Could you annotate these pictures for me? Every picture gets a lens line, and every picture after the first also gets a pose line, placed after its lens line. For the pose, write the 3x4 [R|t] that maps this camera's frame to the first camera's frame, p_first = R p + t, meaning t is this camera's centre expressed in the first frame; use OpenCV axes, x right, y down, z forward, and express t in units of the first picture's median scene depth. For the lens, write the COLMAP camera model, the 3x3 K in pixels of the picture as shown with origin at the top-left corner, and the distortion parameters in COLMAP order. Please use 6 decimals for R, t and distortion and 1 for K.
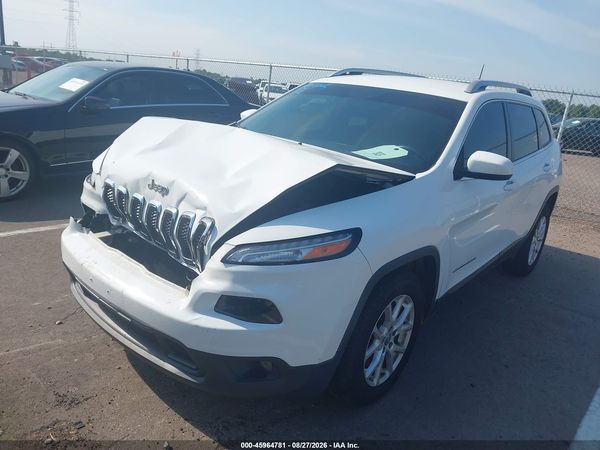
lens RADIAL K [[477.8, 0, 297.1], [0, 477.8, 221.3], [0, 0, 1]] dist [-0.002325, -0.007397]
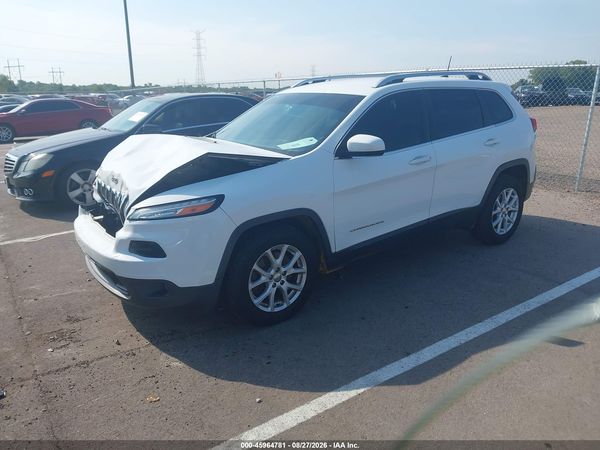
lens RADIAL K [[477.8, 0, 301.6], [0, 477.8, 224.4], [0, 0, 1]] dist [-0.002325, -0.007397]
pose [[0.965178, -0.058946, -0.254866, 0.604227], [0.055674, 0.998248, -0.020037, 0.122538], [0.255600, 0.005150, 0.966769, -0.301579]]
